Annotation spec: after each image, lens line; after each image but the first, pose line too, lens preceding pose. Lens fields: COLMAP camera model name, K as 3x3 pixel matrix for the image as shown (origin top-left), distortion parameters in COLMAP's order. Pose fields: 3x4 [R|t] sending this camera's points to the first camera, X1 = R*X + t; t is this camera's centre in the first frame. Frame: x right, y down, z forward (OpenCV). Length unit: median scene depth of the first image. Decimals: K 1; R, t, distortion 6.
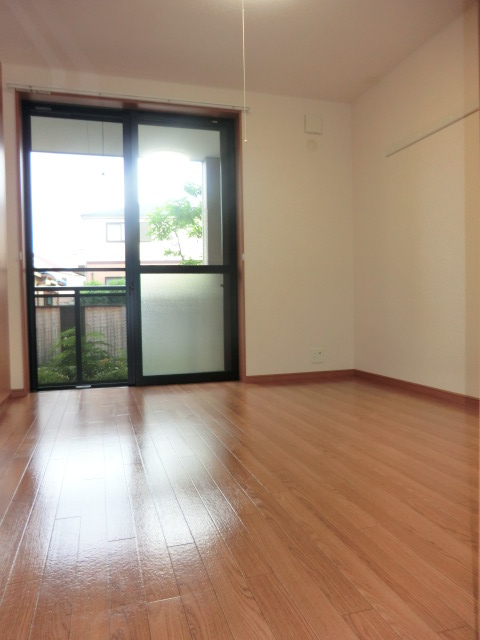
lens RADIAL K [[450.5, 0, 236.8], [0, 450.5, 316.8], [0, 0, 1]] dist [-0.083890, 0.046995]
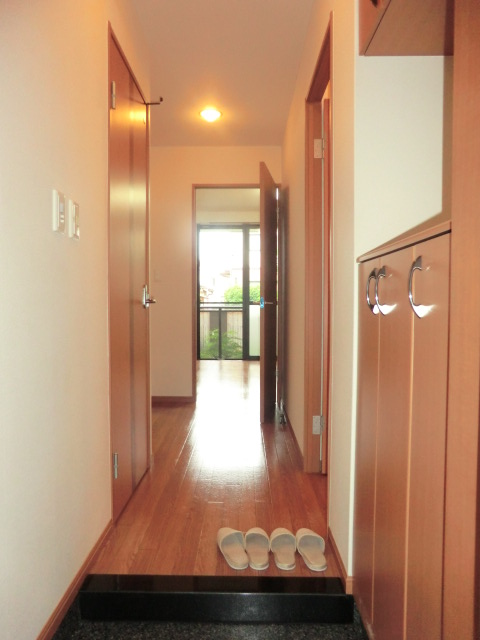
lens RADIAL K [[450.5, 0, 236.8], [0, 450.5, 316.8], [0, 0, 1]] dist [-0.083890, 0.046995]
pose [[0.951601, 0.030138, -0.305854, 0.223018], [-0.029705, 0.999540, 0.006072, -0.032145], [0.305896, 0.003307, 0.952059, -0.603054]]
